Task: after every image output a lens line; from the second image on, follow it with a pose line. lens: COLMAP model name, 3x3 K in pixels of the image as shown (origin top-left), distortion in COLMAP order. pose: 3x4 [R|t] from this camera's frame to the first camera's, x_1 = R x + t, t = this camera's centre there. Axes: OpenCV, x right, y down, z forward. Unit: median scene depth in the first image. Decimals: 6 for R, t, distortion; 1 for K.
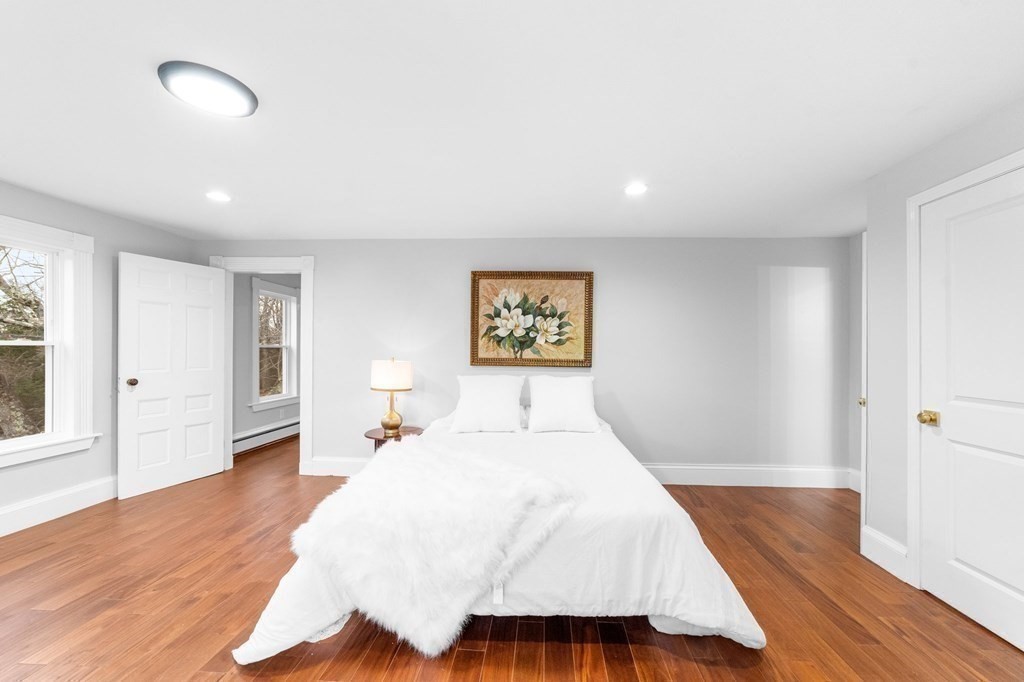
lens RADIAL K [[411.1, 0, 515.4], [0, 411.1, 351.7], [0, 0, 1]] dist [-0.017730, -0.000130]
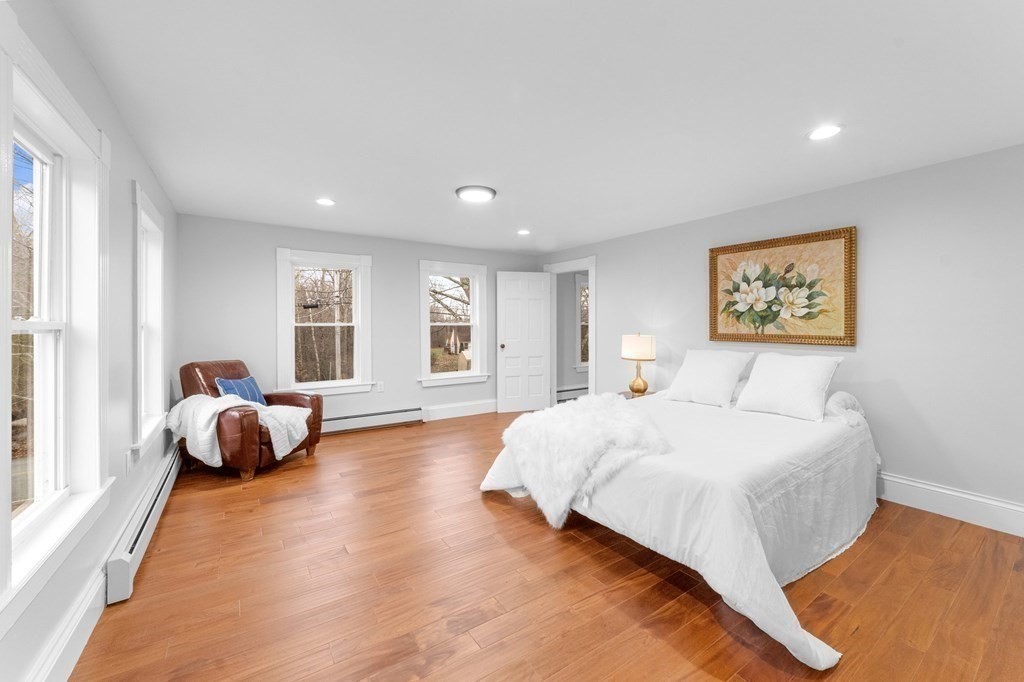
lens RADIAL K [[411.1, 0, 497.3], [0, 411.1, 330.7], [0, 0, 1]] dist [-0.017730, -0.000130]
pose [[0.573779, 0.000741, -0.819010, 0.429997], [0.003623, 0.999988, 0.003443, 0.002889], [0.819002, -0.004943, 0.573769, -0.021905]]
